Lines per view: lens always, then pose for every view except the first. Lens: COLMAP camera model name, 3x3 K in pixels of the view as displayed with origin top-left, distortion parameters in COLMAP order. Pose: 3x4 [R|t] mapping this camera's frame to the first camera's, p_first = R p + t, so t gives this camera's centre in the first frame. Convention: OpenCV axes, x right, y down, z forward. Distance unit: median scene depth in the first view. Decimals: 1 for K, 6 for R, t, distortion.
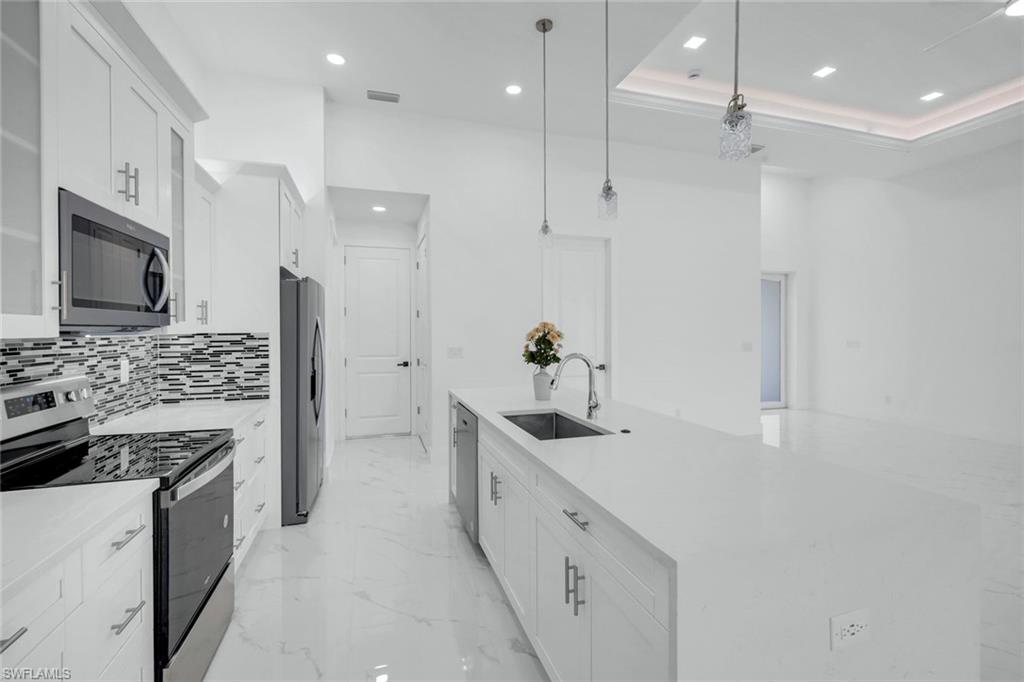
lens RADIAL K [[453.2, 0, 512.7], [0, 453.2, 332.7], [0, 0, 1]] dist [0.001040, -0.000173]
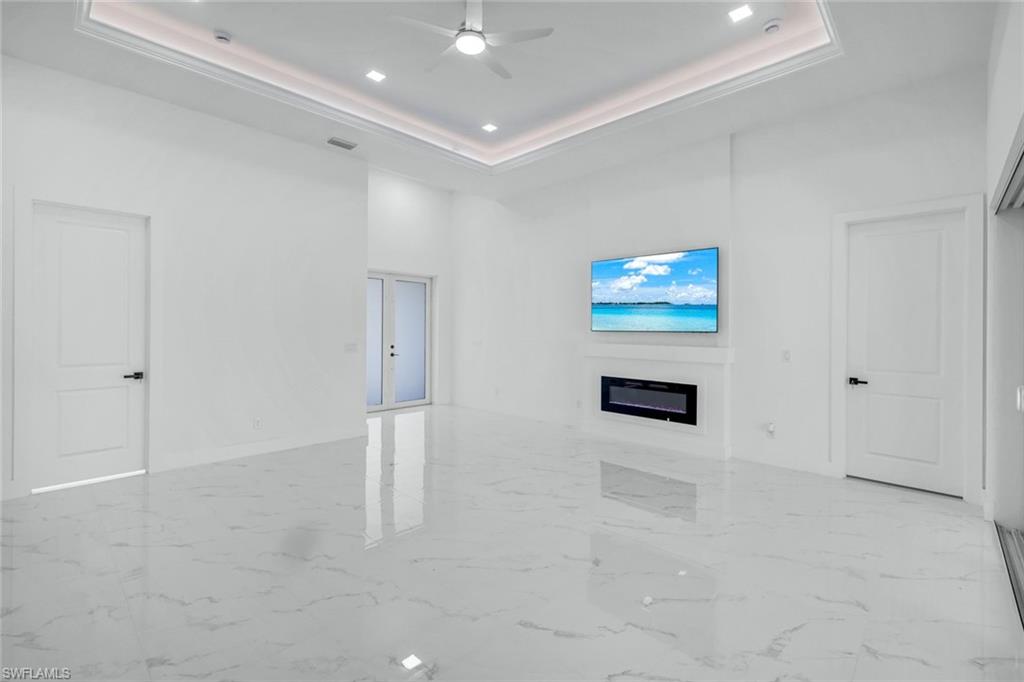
lens RADIAL K [[449.7, 0, 515.0], [0, 449.7, 327.9], [0, 0, 1]] dist [0.002916, 0.000282]
pose [[0.875141, 0.009740, 0.483769, 0.677911], [-0.005635, 0.999935, -0.009938, -0.006231], [-0.483834, 0.005971, 0.875139, -0.036531]]
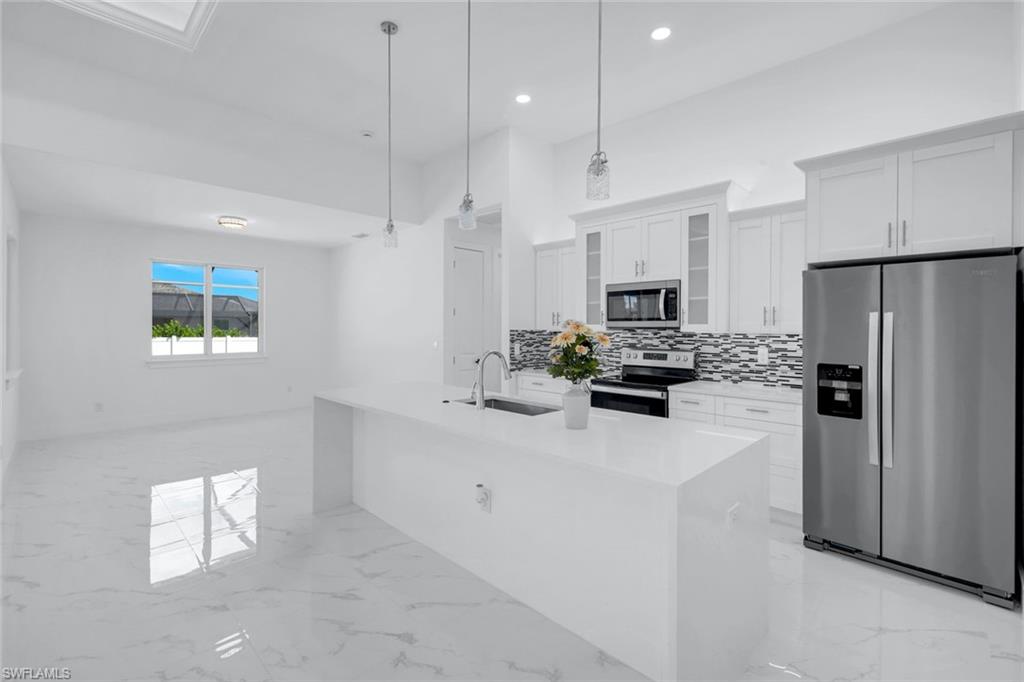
lens RADIAL K [[449.7, 0, 515.0], [0, 449.7, 327.9], [0, 0, 1]] dist [0.002916, 0.000282]
pose [[-0.883778, 0.000877, -0.467905, 0.481289], [-0.005052, 0.999922, 0.011417, -0.019531], [0.467879, 0.012454, -0.883705, 1.565302]]
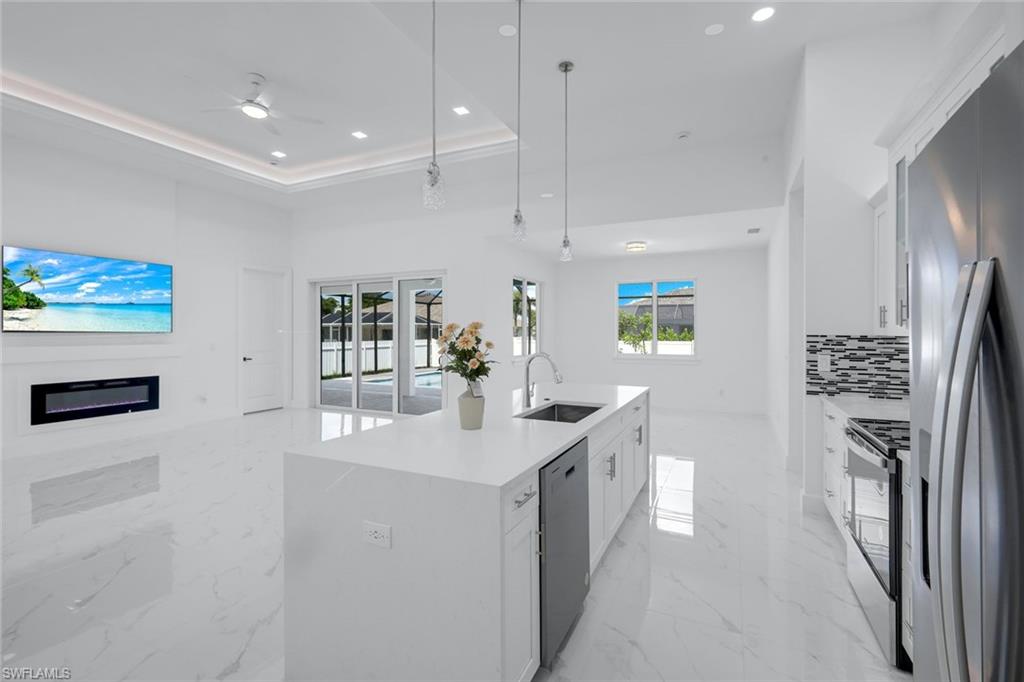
lens RADIAL K [[456.8, 0, 513.9], [0, 456.8, 332.7], [0, 0, 1]] dist [0.004475, 0.000158]
pose [[-0.729141, 0.000384, 0.684364, -0.483445], [0.006511, 0.999958, 0.006376, -0.011327], [-0.684333, 0.009105, -0.729113, 1.472081]]
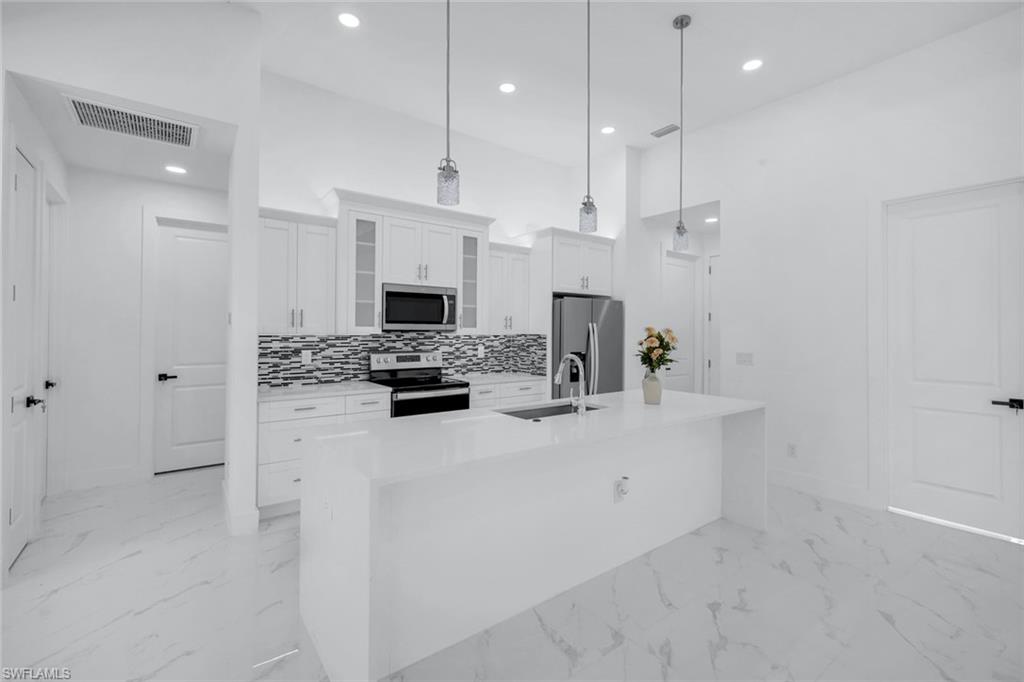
lens RADIAL K [[449.7, 0, 515.0], [0, 449.7, 327.9], [0, 0, 1]] dist [0.002916, 0.000282]
pose [[0.335337, -0.002255, -0.942096, 0.898916], [-0.015475, 0.999849, -0.007901, -0.008271], [0.941971, 0.017229, 0.335251, 0.367377]]
